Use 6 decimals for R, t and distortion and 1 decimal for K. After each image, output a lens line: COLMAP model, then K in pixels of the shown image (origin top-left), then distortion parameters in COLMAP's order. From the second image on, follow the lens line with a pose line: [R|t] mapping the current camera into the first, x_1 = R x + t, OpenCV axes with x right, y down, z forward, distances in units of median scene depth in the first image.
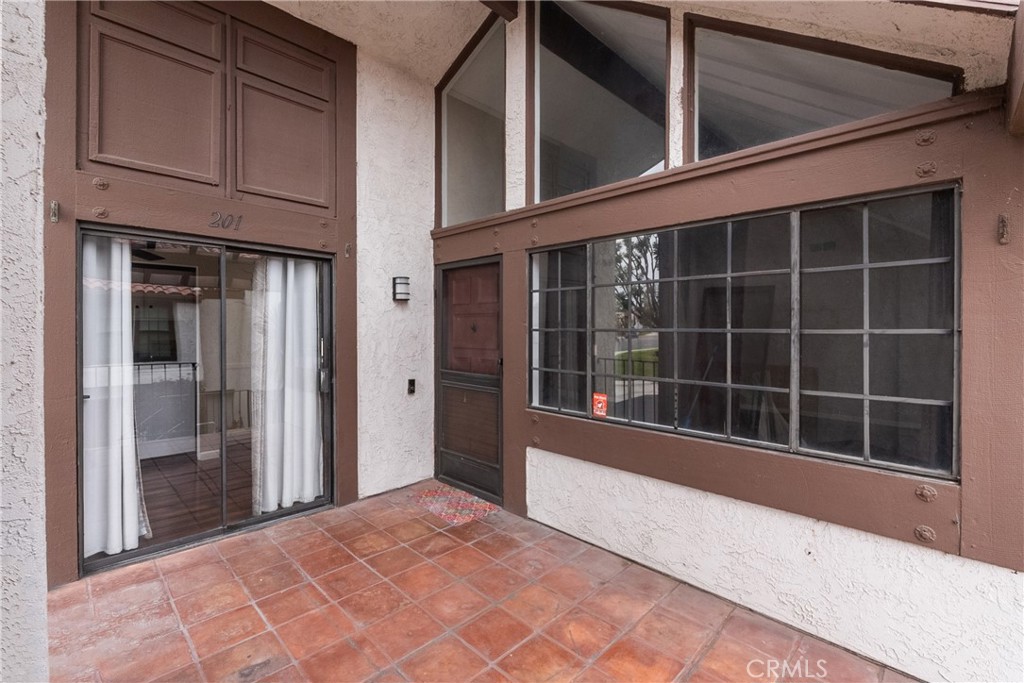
lens RADIAL K [[441.4, 0, 520.1], [0, 441.4, 332.1], [0, 0, 1]] dist [-0.009487, 0.000288]
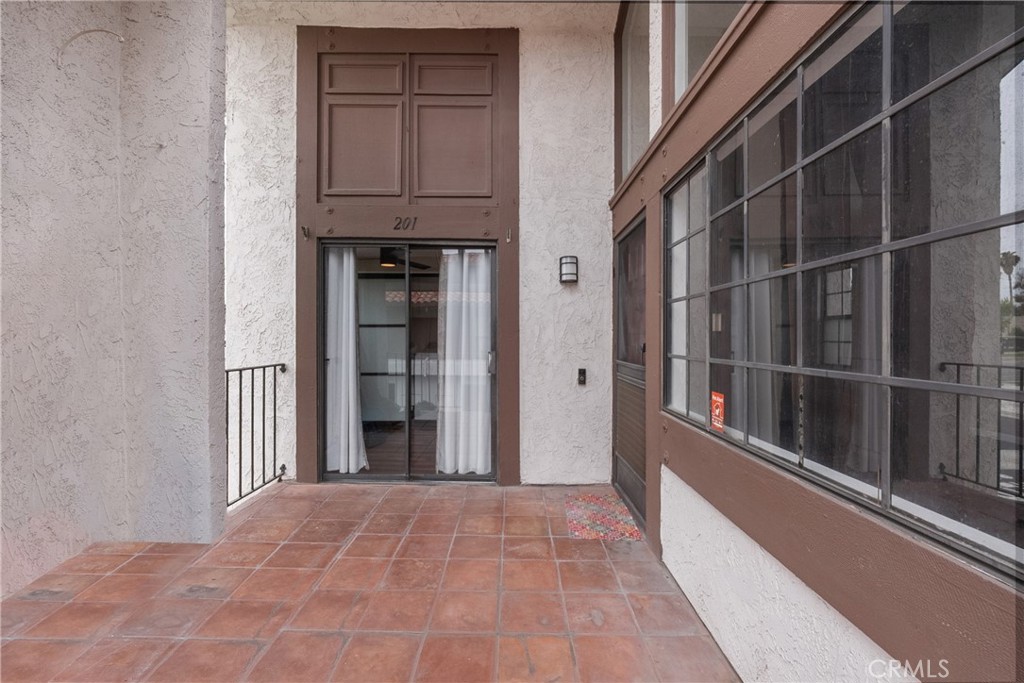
lens RADIAL K [[441.4, 0, 511.0], [0, 441.4, 341.6], [0, 0, 1]] dist [-0.009487, 0.000288]
pose [[0.696117, 0.007754, -0.717886, 0.356155], [-0.007787, 0.999964, 0.003249, 0.058644], [0.717886, 0.003329, 0.696153, 0.311682]]
